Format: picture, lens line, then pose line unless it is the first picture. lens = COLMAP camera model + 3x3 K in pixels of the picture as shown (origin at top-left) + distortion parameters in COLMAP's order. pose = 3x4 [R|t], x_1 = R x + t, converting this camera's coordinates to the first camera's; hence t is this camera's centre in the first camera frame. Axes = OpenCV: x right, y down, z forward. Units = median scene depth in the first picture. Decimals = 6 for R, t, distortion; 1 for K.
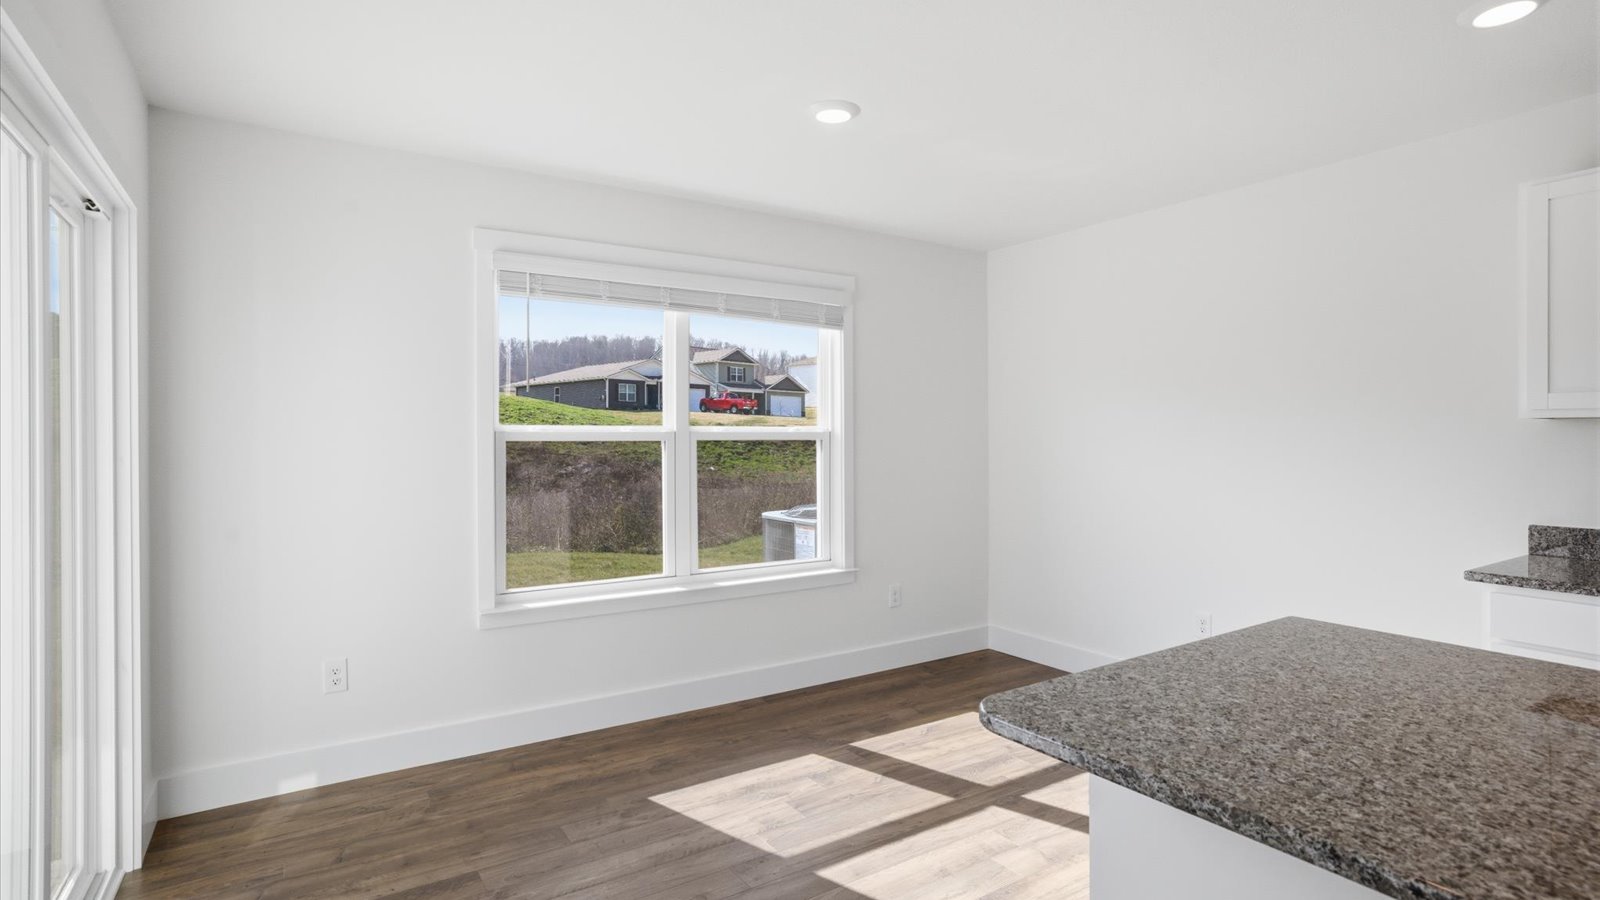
lens RADIAL K [[796.4, 0, 796.9], [0, 796.4, 449.9], [0, 0, 1]] dist [-0.003862, -0.000332]
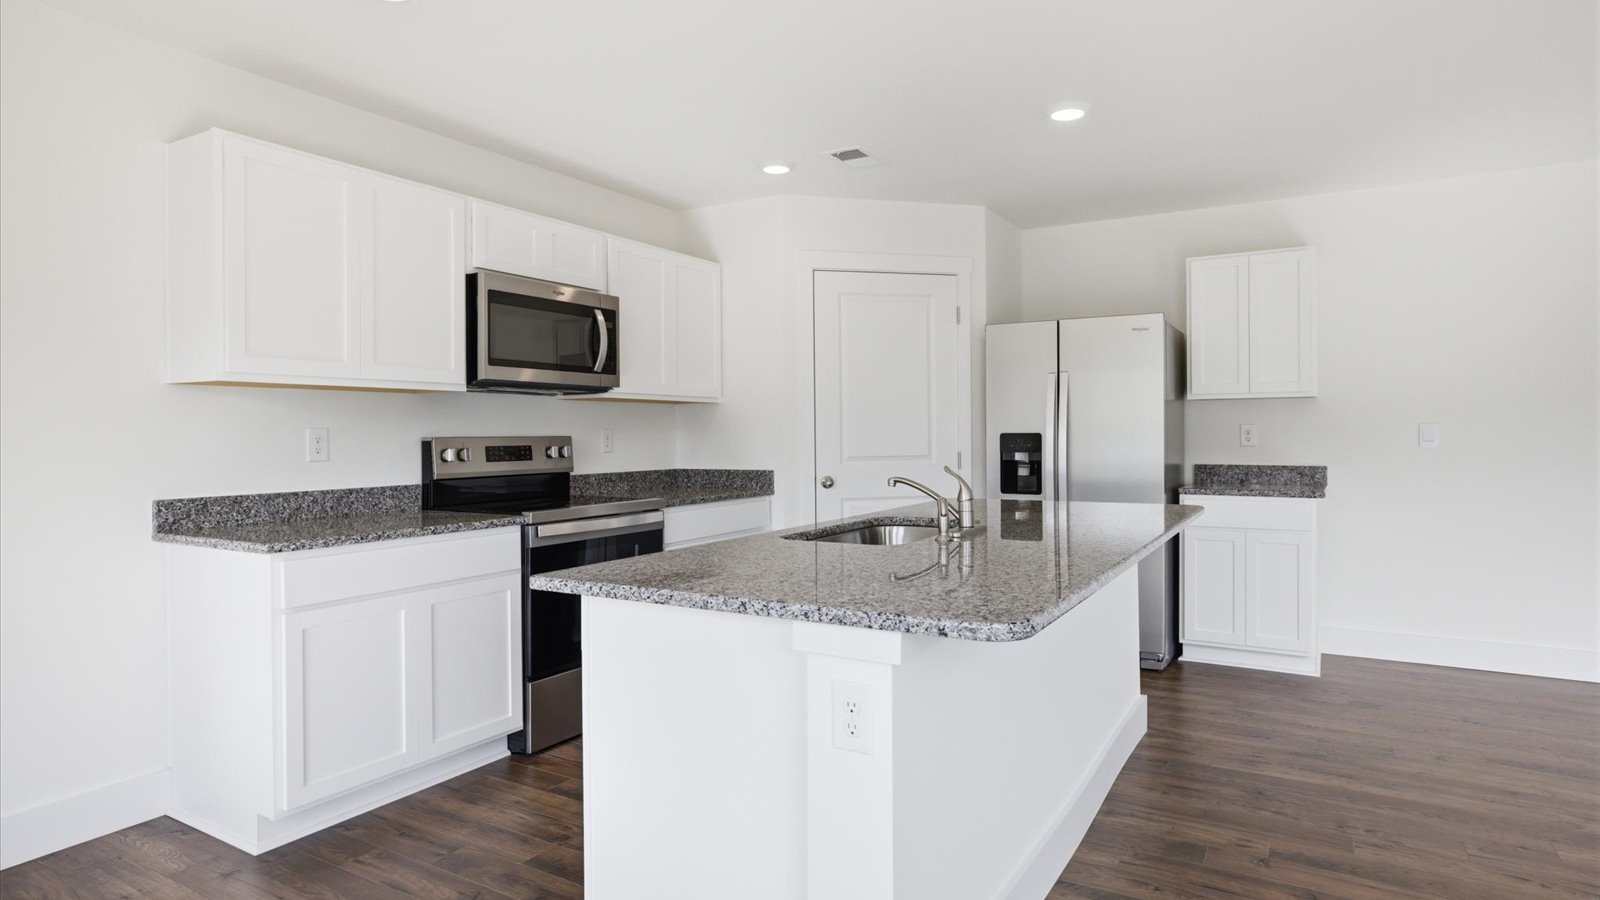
lens RADIAL K [[899.8, 0, 800.0], [0, 899.8, 450.0], [0, 0, 1]] dist [-0.000412, 0.000494]
pose [[-0.430850, -0.009150, 0.902377, -0.213956], [0.027745, 0.999342, 0.023381, 0.022082], [-0.901997, 0.035110, -0.430312, 0.514960]]
